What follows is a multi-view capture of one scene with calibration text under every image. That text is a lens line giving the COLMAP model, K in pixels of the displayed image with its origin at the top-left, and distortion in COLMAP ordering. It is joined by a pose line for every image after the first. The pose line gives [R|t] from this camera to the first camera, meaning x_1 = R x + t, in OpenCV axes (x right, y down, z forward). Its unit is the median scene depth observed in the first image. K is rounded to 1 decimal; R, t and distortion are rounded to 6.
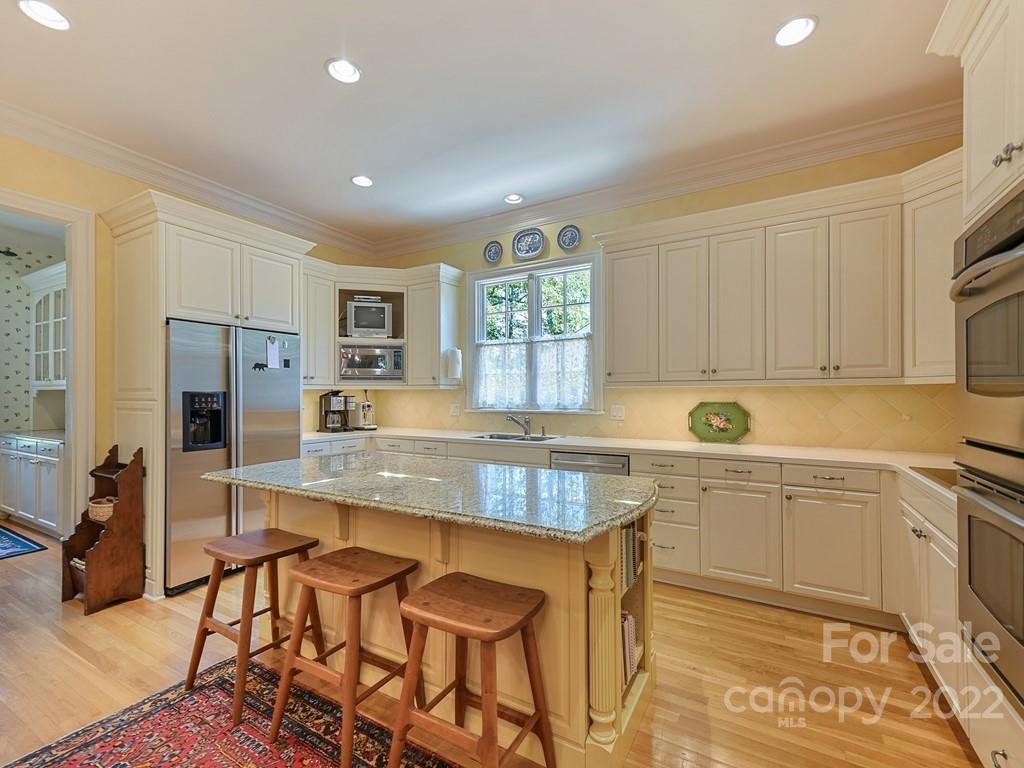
lens RADIAL K [[450.1, 0, 512.3], [0, 450.1, 391.8], [0, 0, 1]] dist [0.011726, -0.000340]
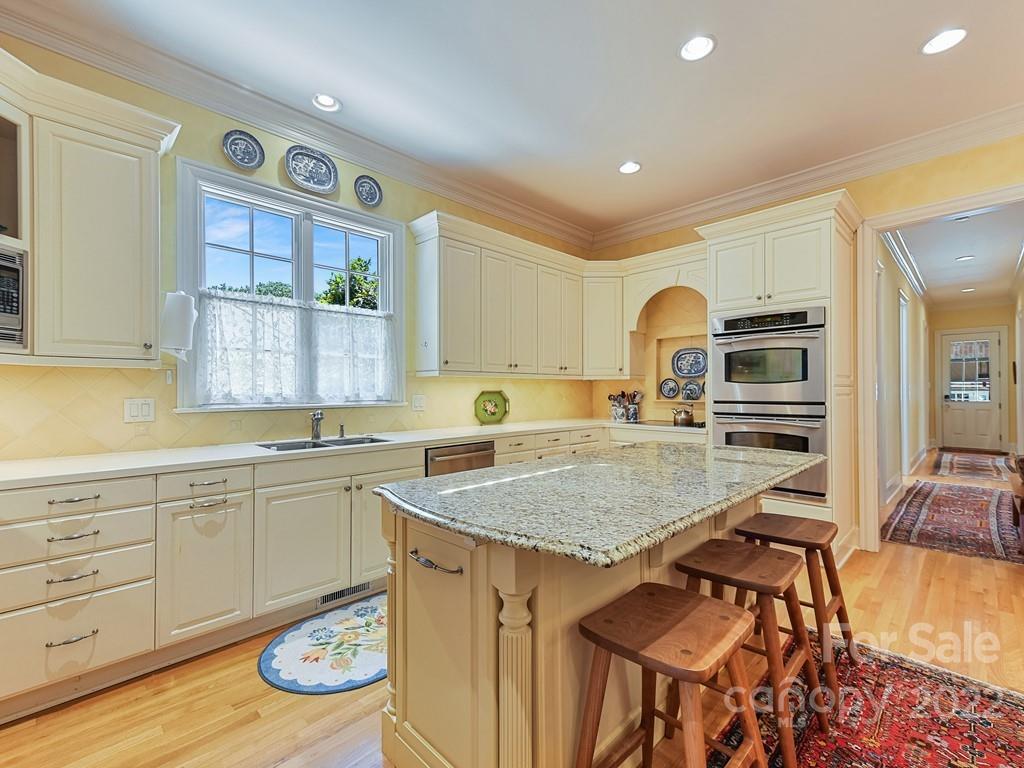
lens RADIAL K [[456.0, 0, 513.5], [0, 456.0, 386.5], [0, 0, 1]] dist [0.011617, 0.000099]
pose [[0.253723, 0.009593, 0.967229, -0.587716], [-0.004851, 0.999951, -0.008645, 0.017402], [-0.967265, -0.002499, 0.253758, 0.517368]]
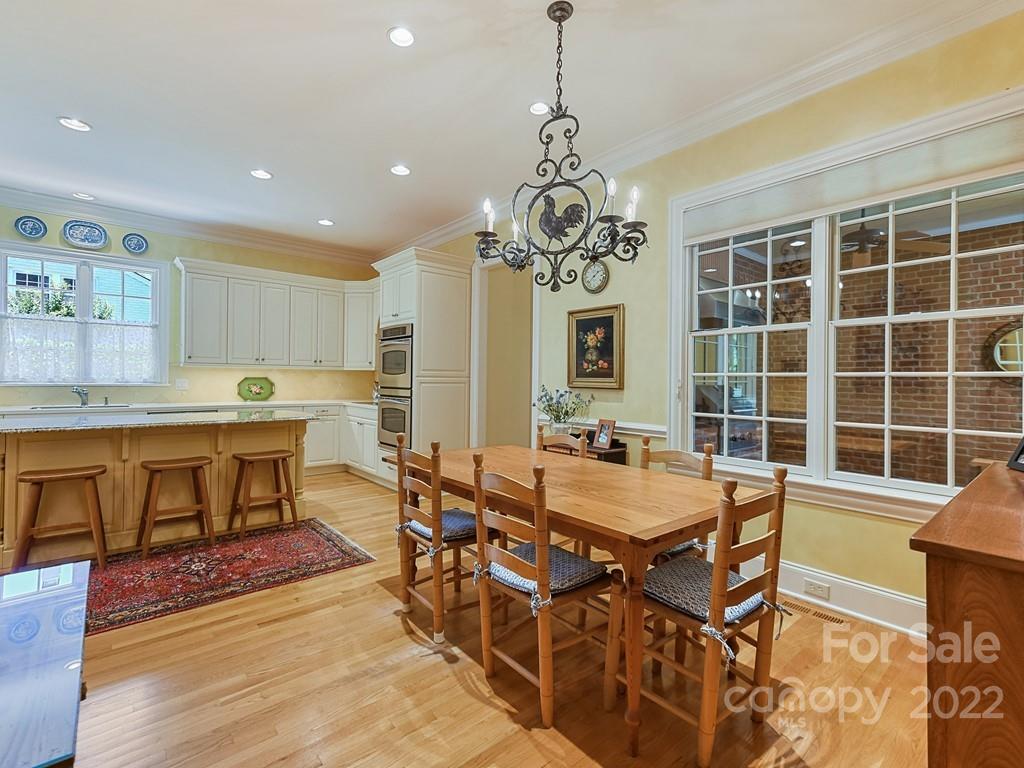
lens RADIAL K [[478.6, 0, 511.7], [0, 478.6, 378.8], [0, 0, 1]] dist [0.013880, -0.000264]
pose [[0.331566, 0.008111, 0.943397, -0.756026], [-0.021258, 0.999773, -0.001125, 0.008455], [-0.943193, -0.019682, 0.331663, -0.408203]]
